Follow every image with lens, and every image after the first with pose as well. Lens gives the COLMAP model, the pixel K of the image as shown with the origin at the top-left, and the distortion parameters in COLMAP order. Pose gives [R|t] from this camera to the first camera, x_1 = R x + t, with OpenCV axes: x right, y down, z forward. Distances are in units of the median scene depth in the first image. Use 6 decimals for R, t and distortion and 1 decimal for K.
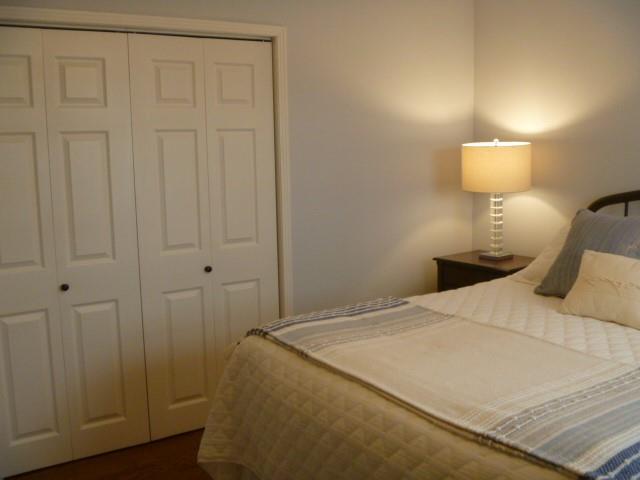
lens RADIAL K [[671.7, 0, 319.5], [0, 671.7, 240.2], [0, 0, 1]] dist [-0.094492, 0.000000]
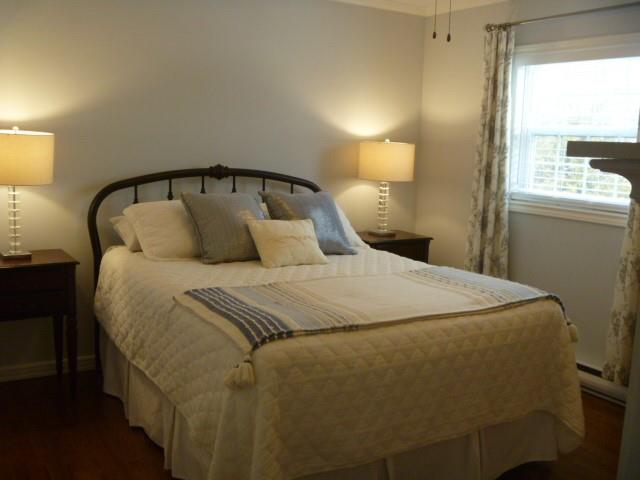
lens RADIAL K [[671.7, 0, 319.2], [0, 671.7, 239.7], [0, 0, 1]] dist [-0.094492, 0.000000]
pose [[0.042009, -0.129145, 0.990736, -0.990573], [0.107108, 0.986479, 0.124048, -0.104537], [-0.993360, 0.100905, 0.055273, 0.873485]]
